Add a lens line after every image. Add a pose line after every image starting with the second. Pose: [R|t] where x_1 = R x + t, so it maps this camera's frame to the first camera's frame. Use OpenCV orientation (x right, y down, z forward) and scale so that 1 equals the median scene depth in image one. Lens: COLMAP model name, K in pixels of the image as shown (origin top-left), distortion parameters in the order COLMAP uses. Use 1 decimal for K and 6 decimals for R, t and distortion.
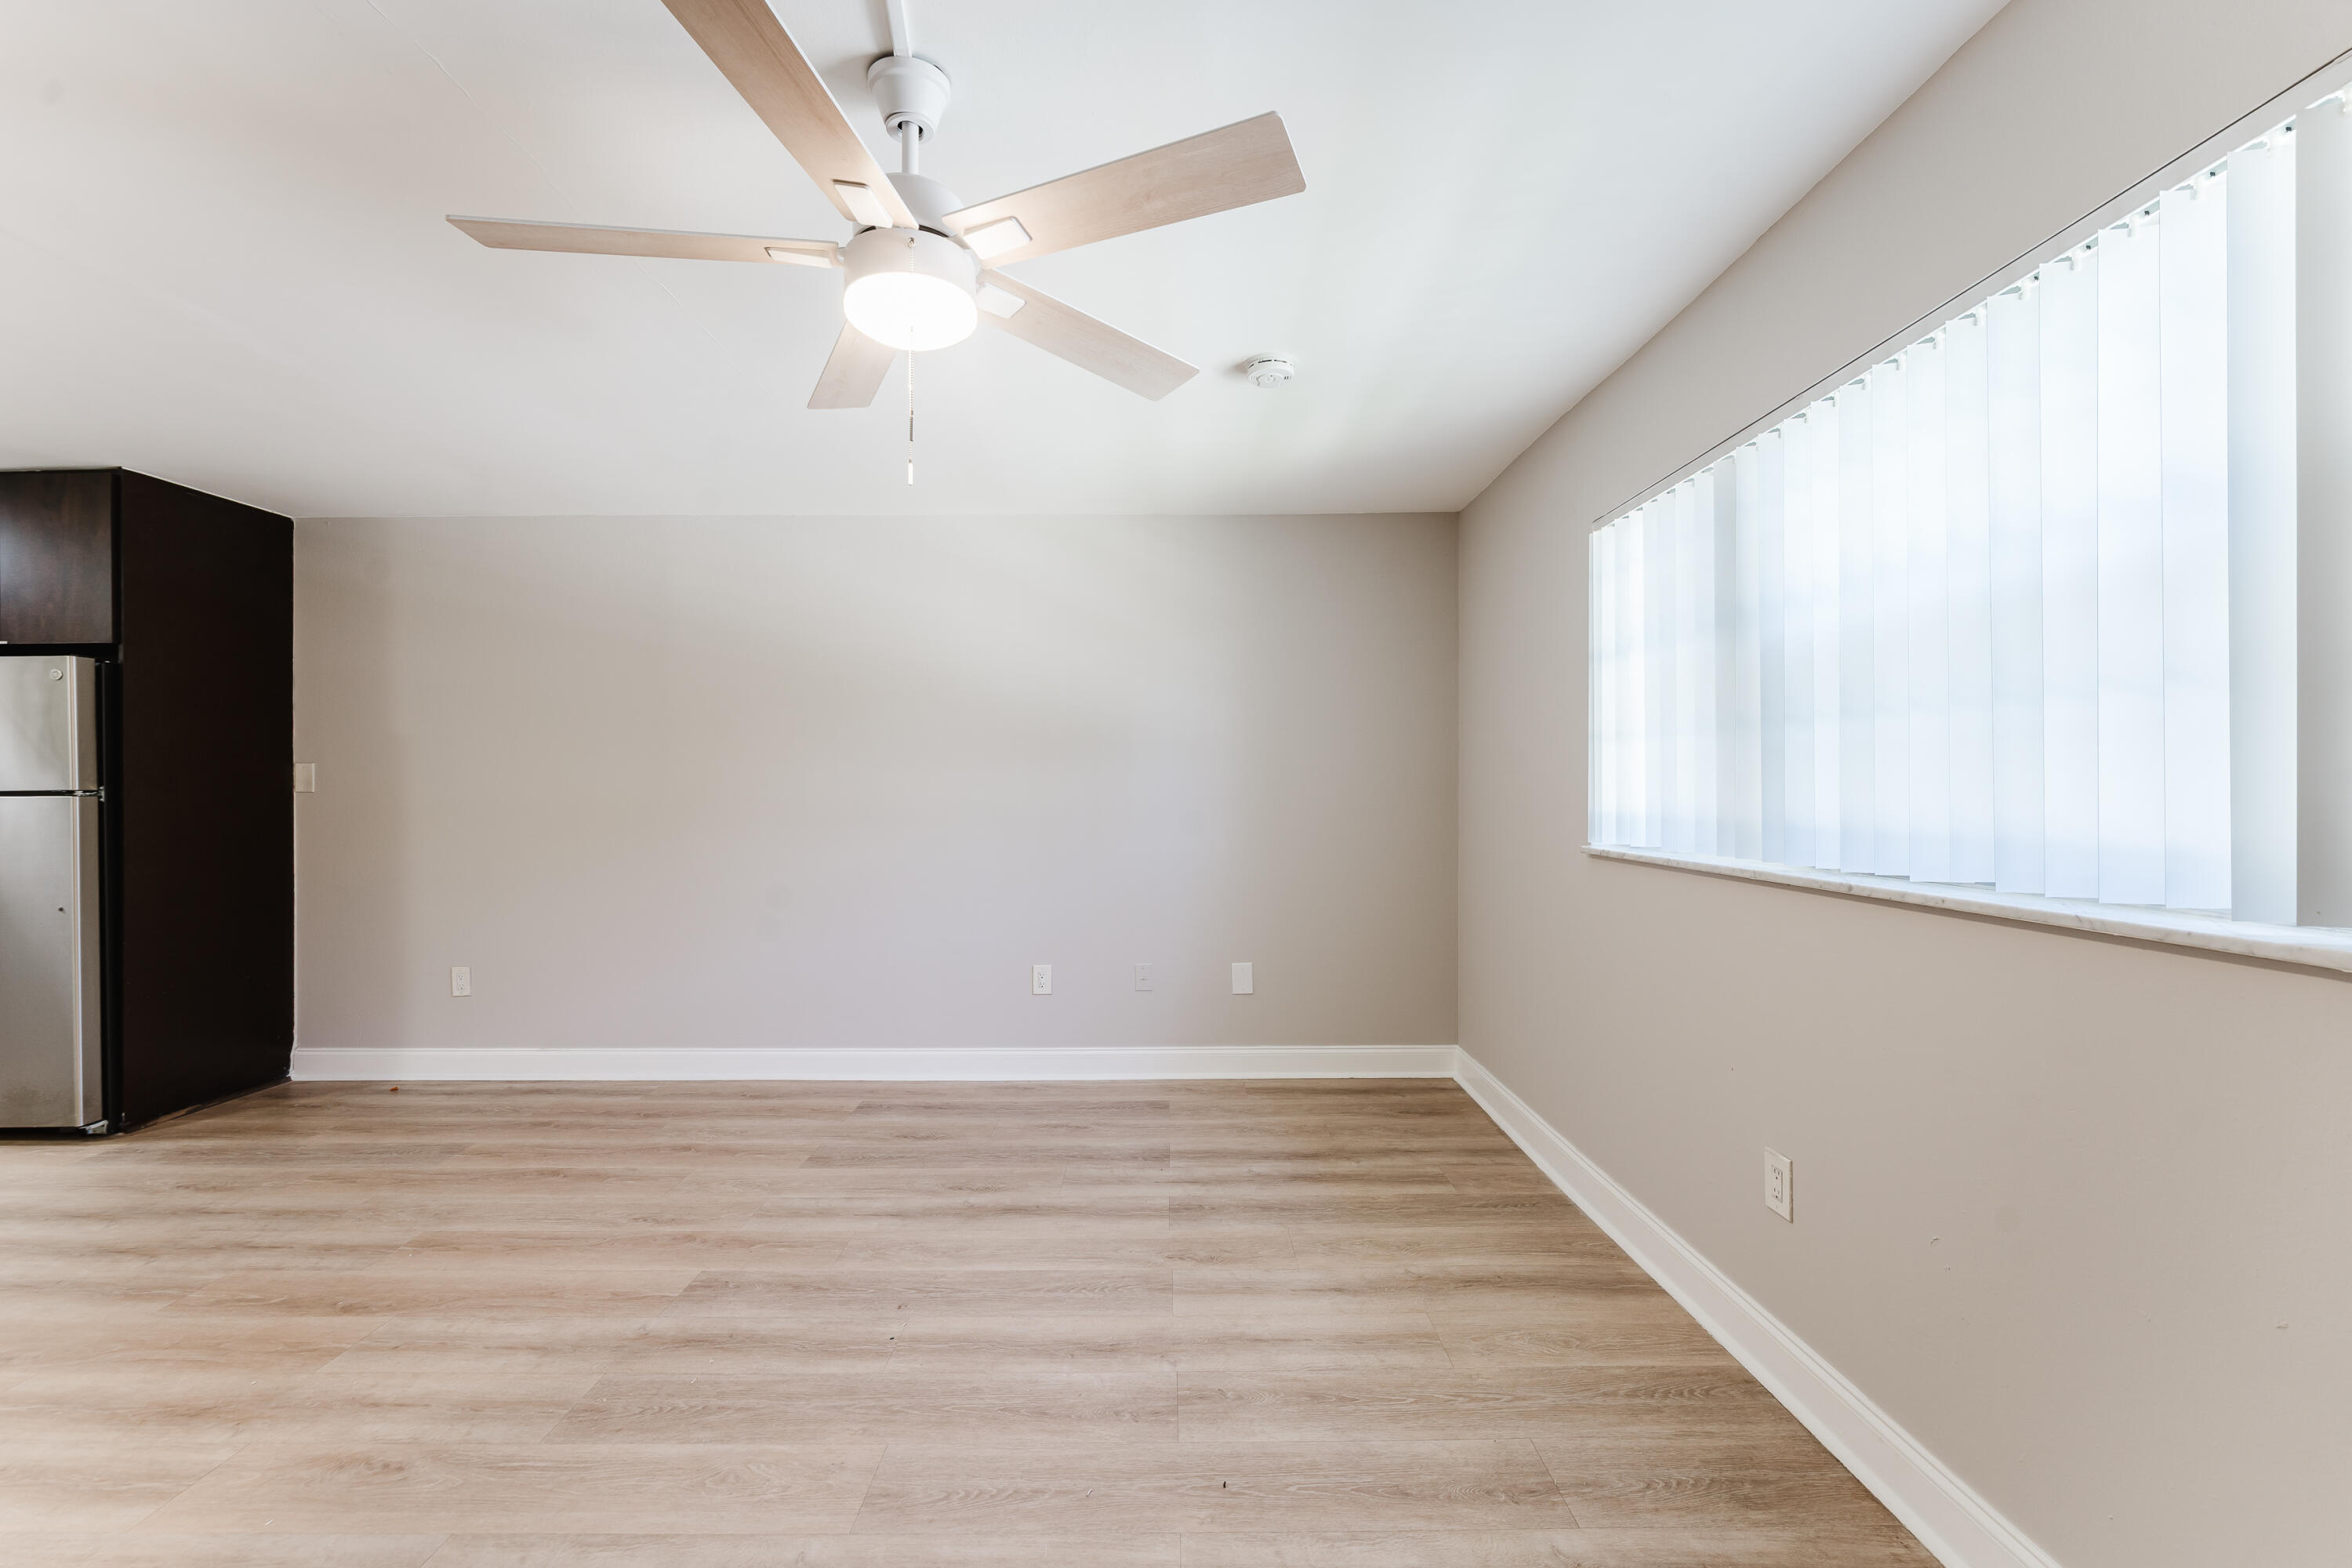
lens RADIAL K [[962.0, 0, 1174.9], [0, 962.0, 772.7], [0, 0, 1]] dist [-0.001874, 0.000058]
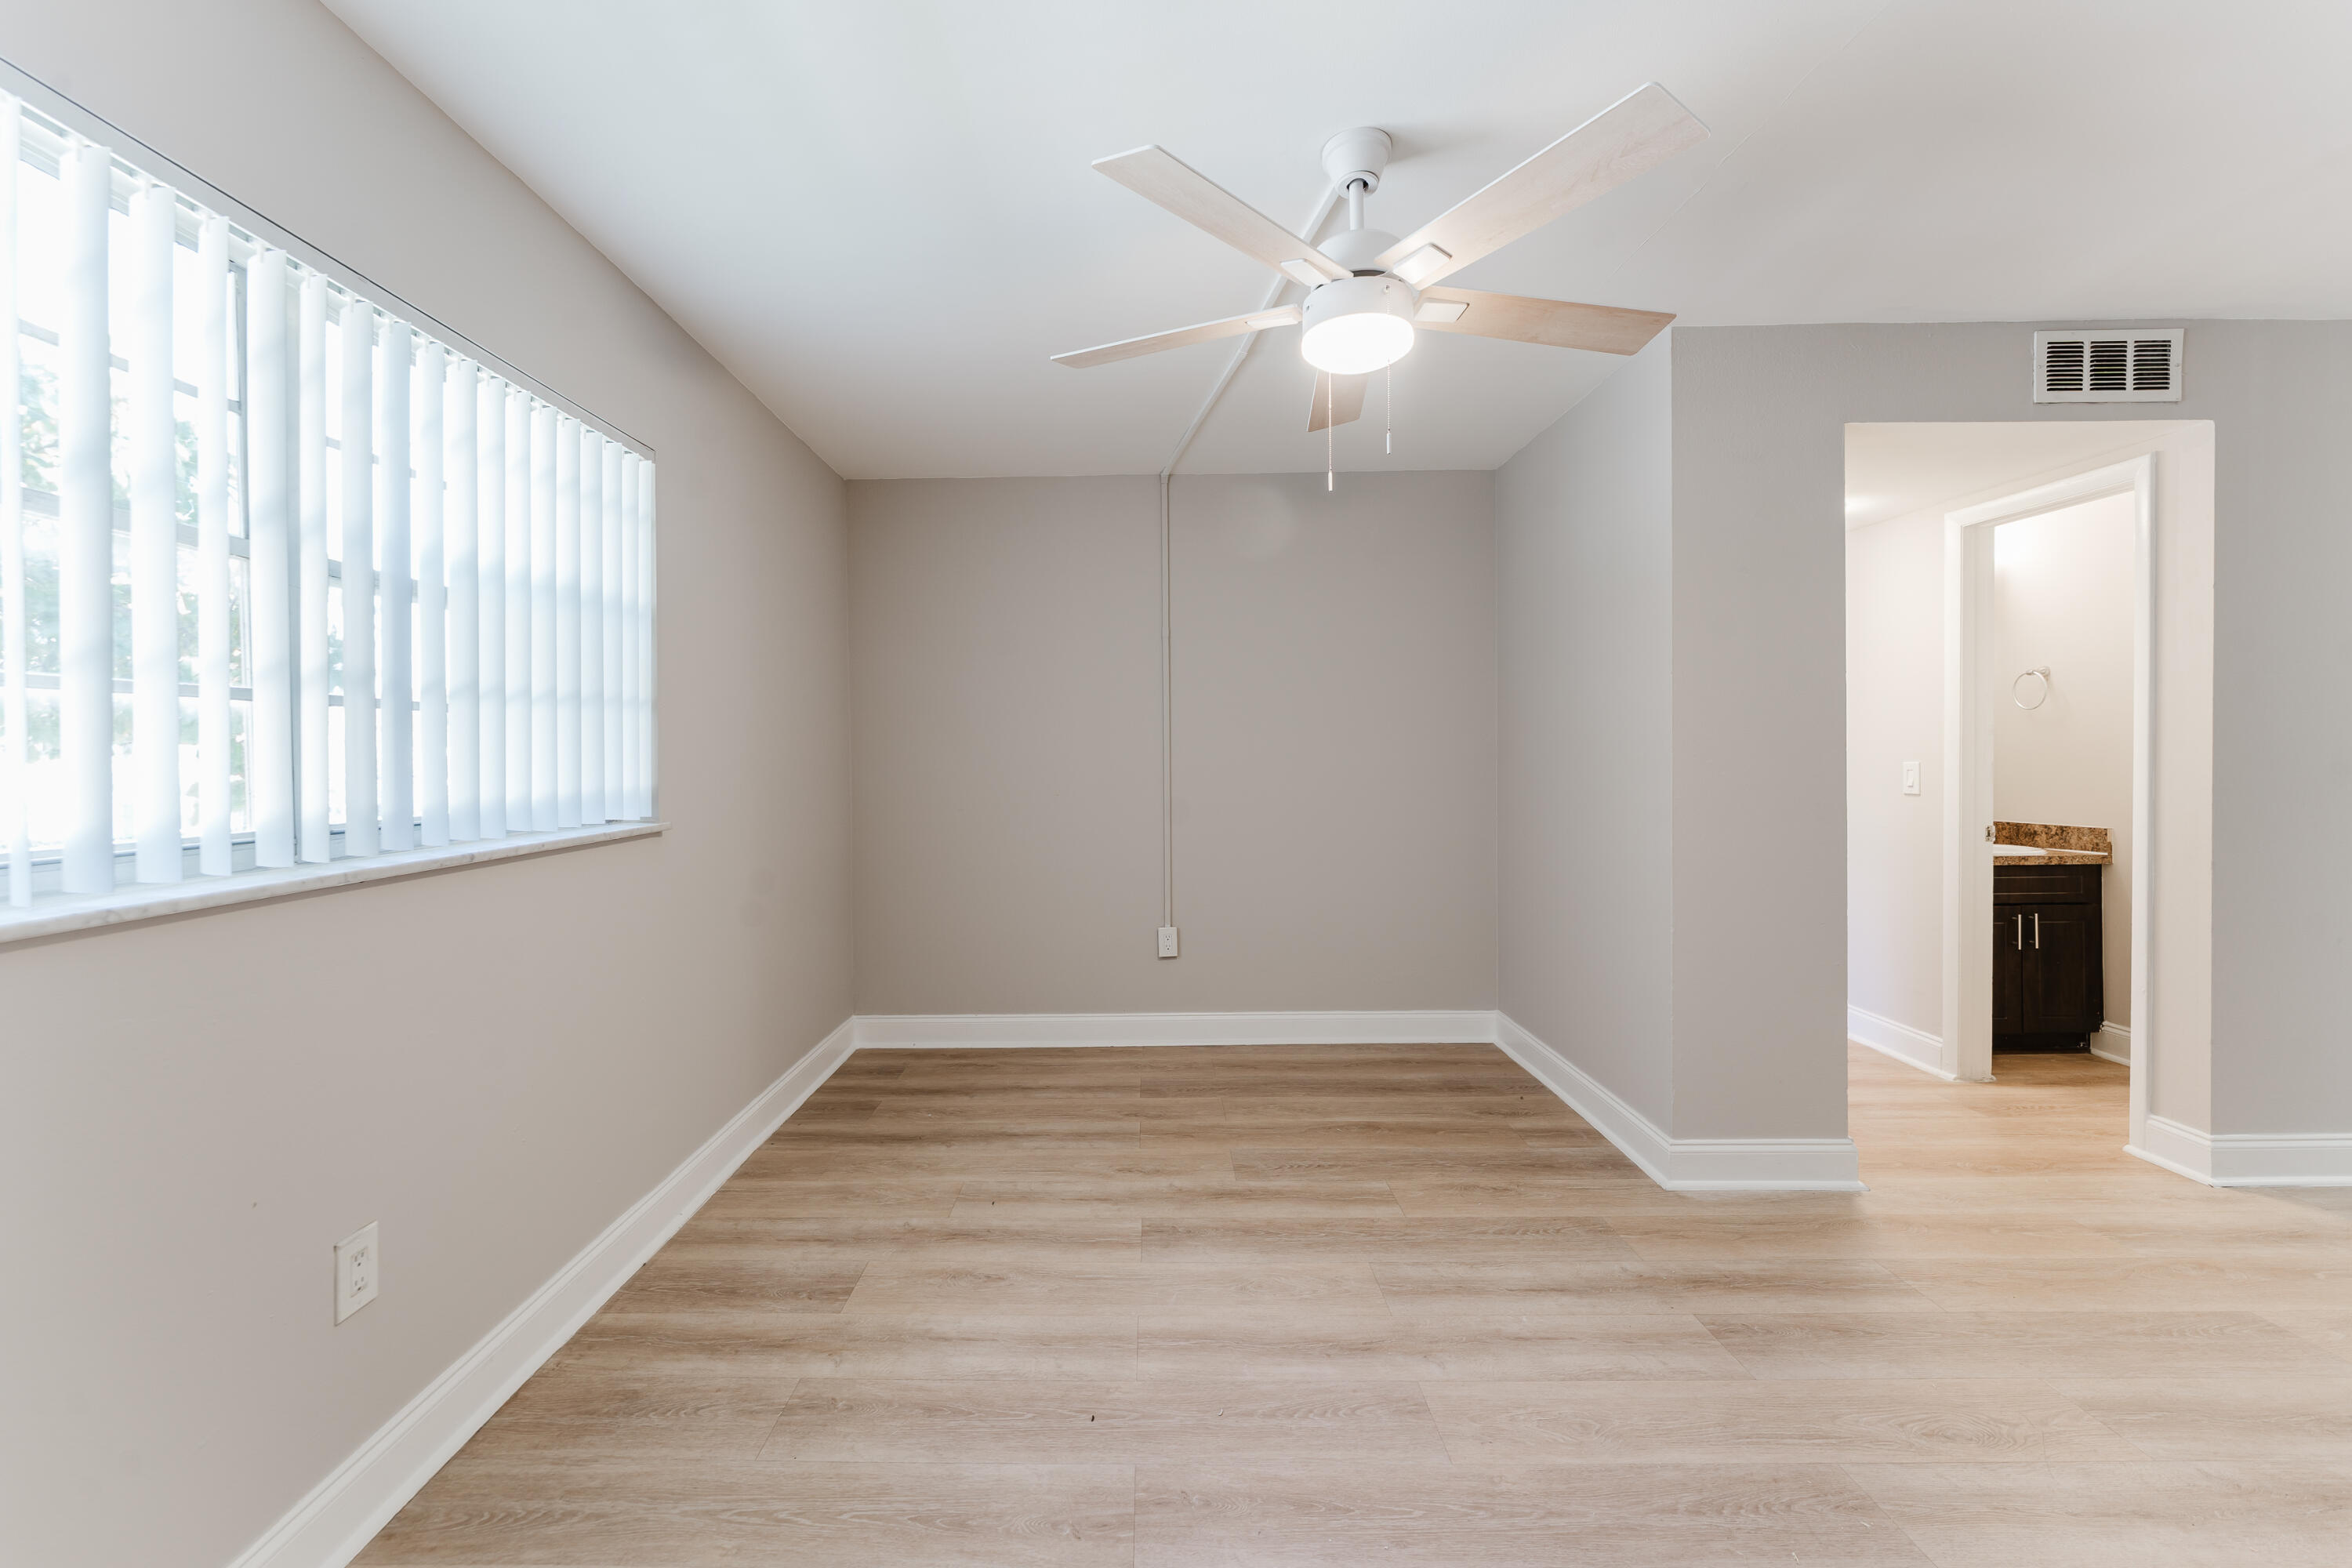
lens RADIAL K [[962.0, 0, 1161.9], [0, 962.0, 753.0], [0, 0, 1]] dist [-0.001874, 0.000058]
pose [[-0.999923, 0.012022, -0.003227, -0.014741], [0.012063, 0.999840, -0.013242, 0.016167], [0.003068, -0.013280, -0.999907, 1.059931]]
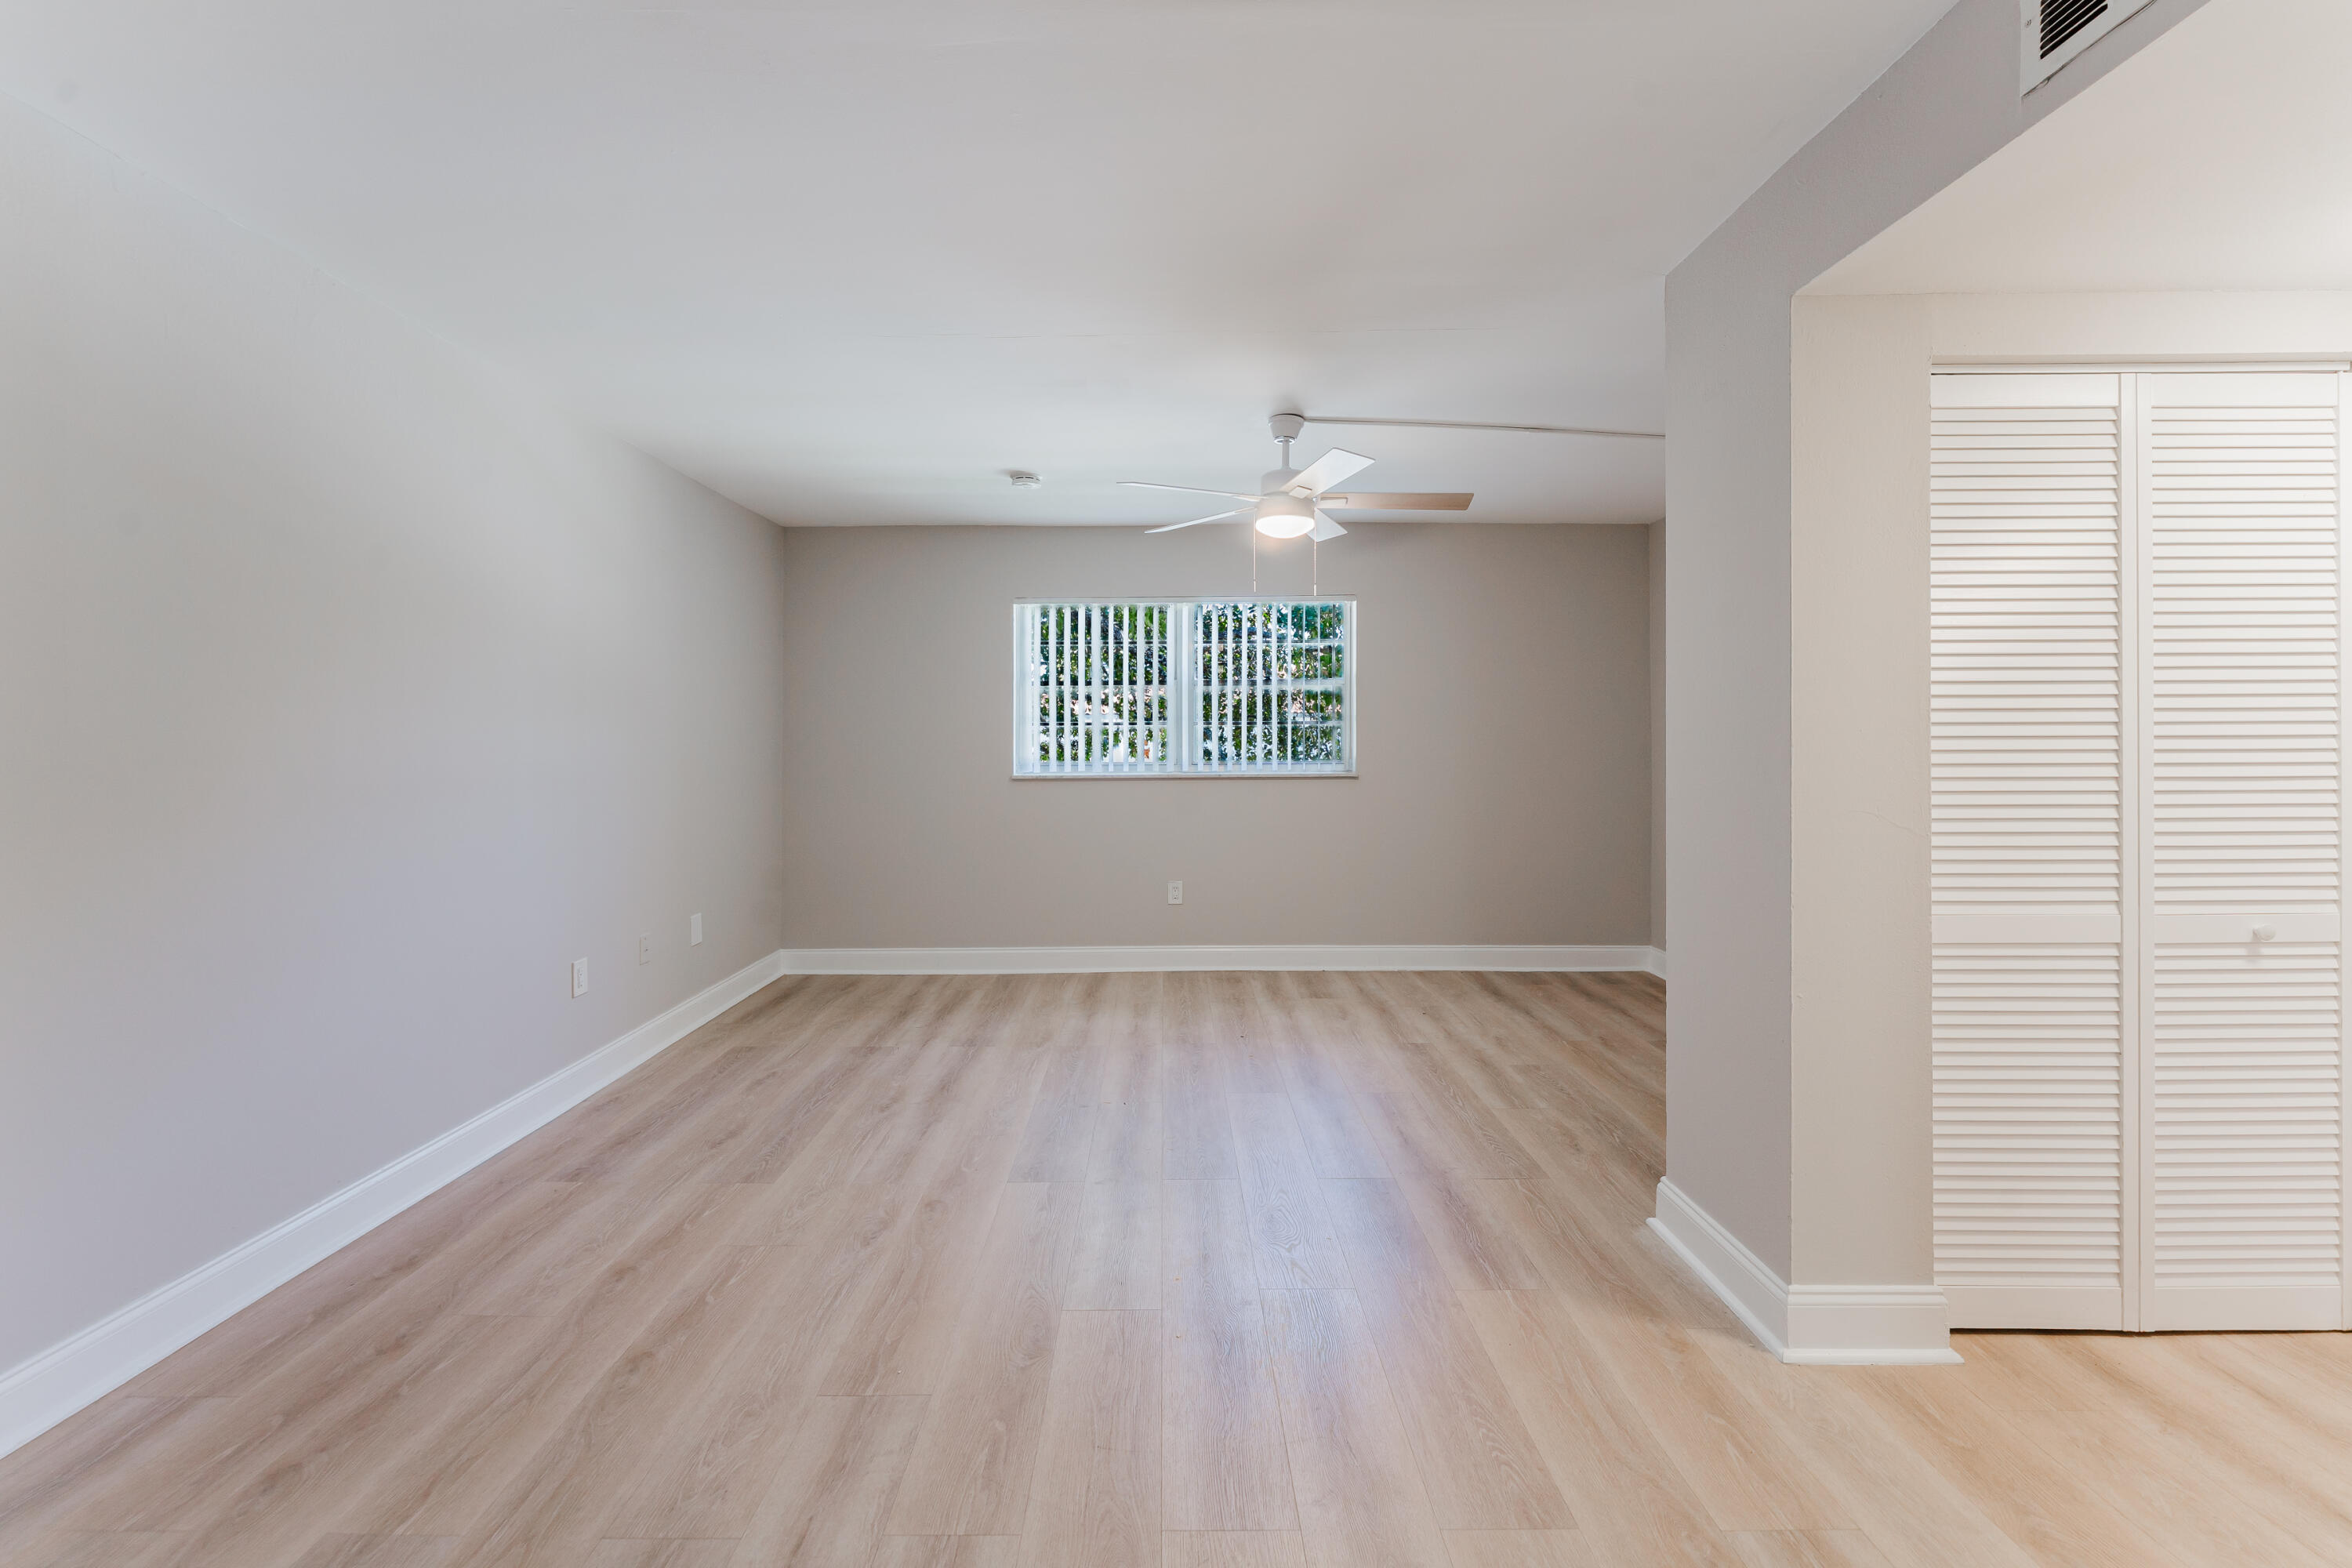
lens RADIAL K [[962.0, 0, 1157.2], [0, 962.0, 733.7], [0, 0, 1]] dist [-0.001874, 0.000058]
pose [[0.003033, 0.010562, 0.999940, -1.207350], [-0.013552, 0.999853, -0.010520, 0.009511], [-0.999904, -0.013519, 0.003176, 0.627803]]
